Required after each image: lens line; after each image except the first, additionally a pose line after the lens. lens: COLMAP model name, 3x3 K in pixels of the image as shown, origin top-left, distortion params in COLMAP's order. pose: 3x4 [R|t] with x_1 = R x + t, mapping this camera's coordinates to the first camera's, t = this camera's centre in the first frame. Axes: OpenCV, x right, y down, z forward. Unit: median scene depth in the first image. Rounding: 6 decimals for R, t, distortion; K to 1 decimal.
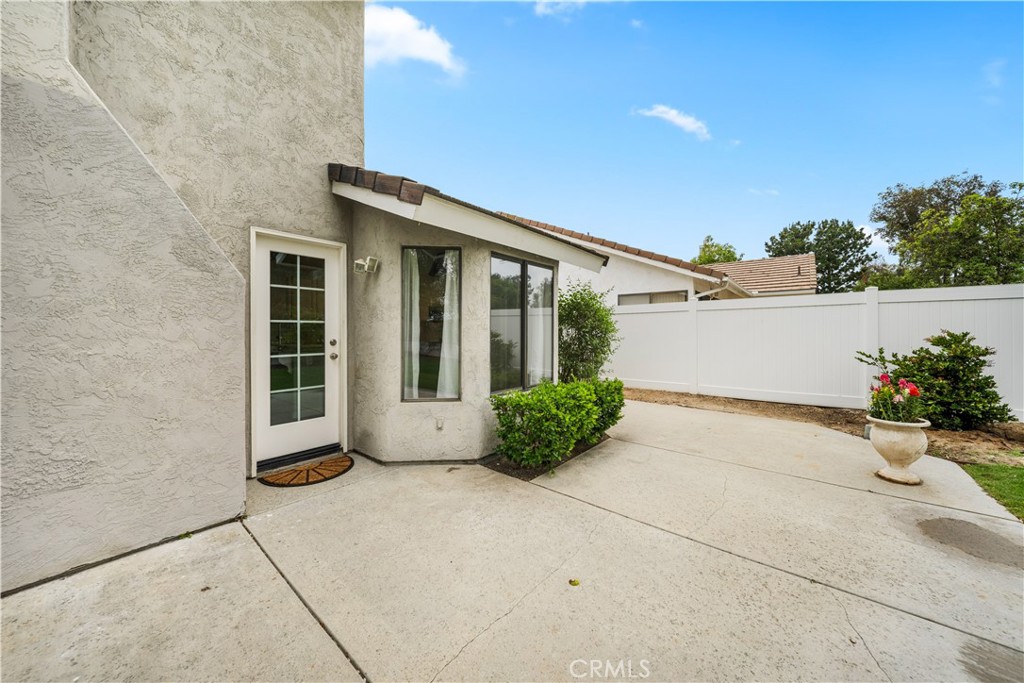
lens RADIAL K [[364.8, 0, 512.0], [0, 364.8, 336.3], [0, 0, 1]] dist [-0.007903, -0.000116]
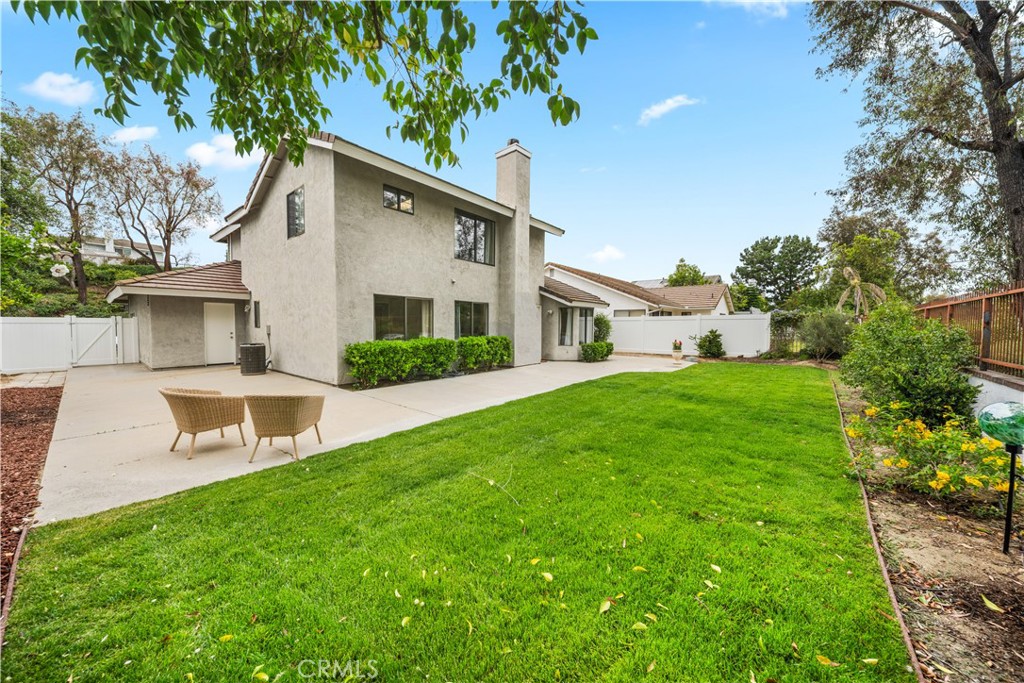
lens RADIAL K [[364.8, 0, 510.8], [0, 364.8, 340.5], [0, 0, 1]] dist [-0.007903, -0.000116]
pose [[0.999985, 0.004588, -0.002934, -0.342189], [-0.004506, 0.999612, 0.027477, 0.003973], [0.003059, -0.027463, 0.999618, -1.279199]]
